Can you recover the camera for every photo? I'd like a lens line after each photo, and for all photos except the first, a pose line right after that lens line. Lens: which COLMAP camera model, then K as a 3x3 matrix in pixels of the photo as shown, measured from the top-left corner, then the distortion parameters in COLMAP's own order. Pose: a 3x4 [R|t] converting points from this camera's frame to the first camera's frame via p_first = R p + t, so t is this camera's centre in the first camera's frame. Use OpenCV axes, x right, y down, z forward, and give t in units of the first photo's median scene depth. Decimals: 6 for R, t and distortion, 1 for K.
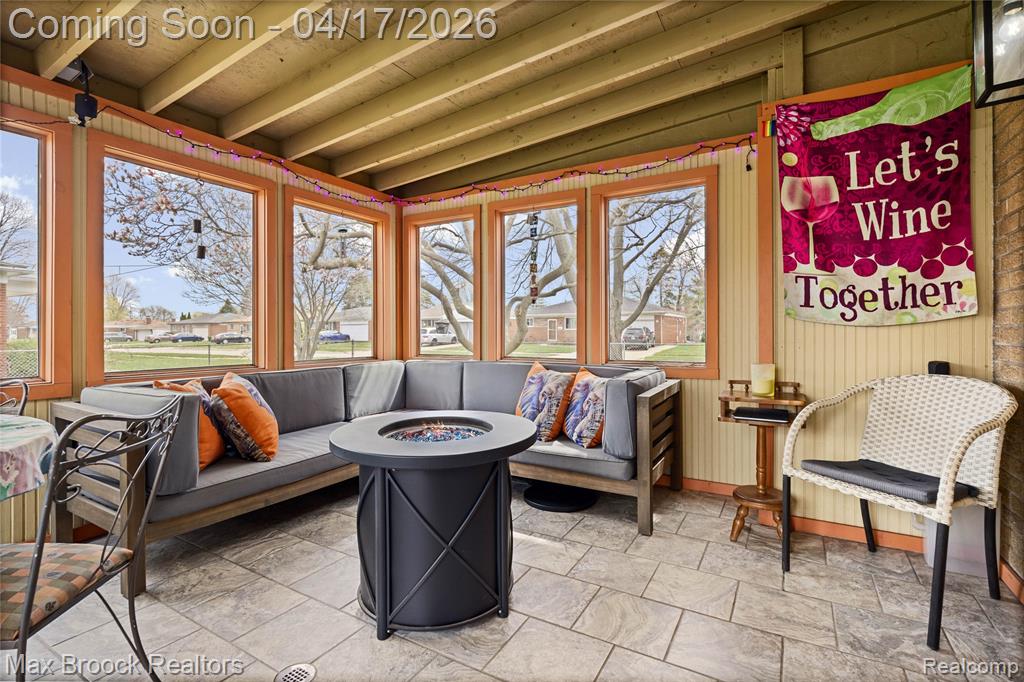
lens RADIAL K [[482.1, 0, 513.5], [0, 482.1, 331.9], [0, 0, 1]] dist [-0.001747, -0.000417]
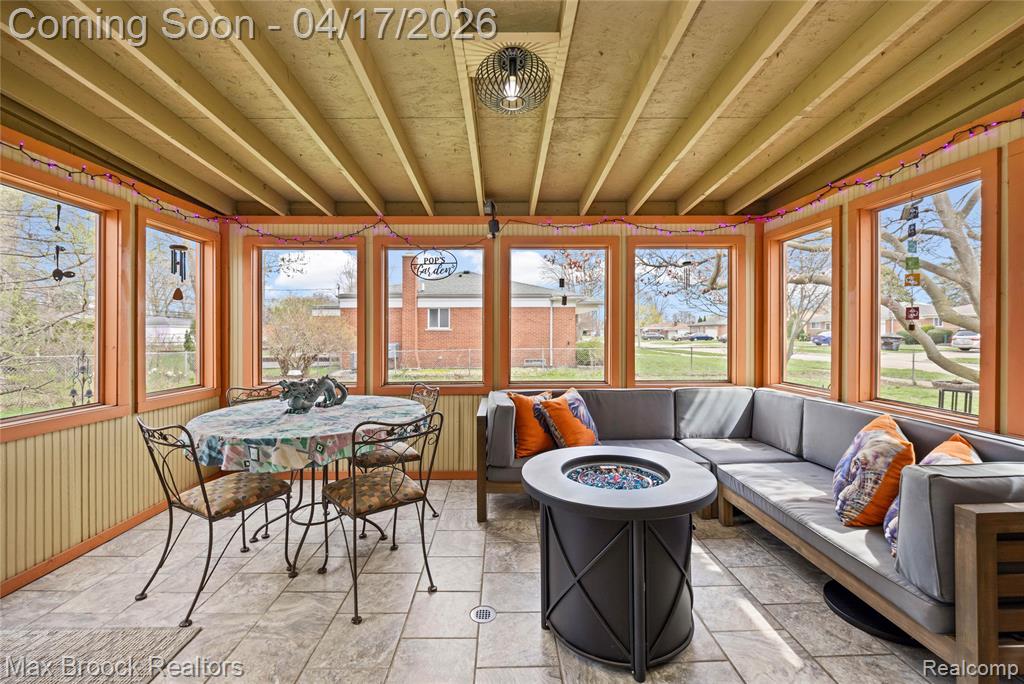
lens RADIAL K [[436.1, 0, 503.4], [0, 436.1, 335.4], [0, 0, 1]] dist [-0.001952, -0.000422]
pose [[0.506565, 0.006052, -0.862180, 0.300711], [0.003512, 0.999953, 0.009083, -0.061060], [0.862194, -0.007629, 0.506520, 0.155445]]
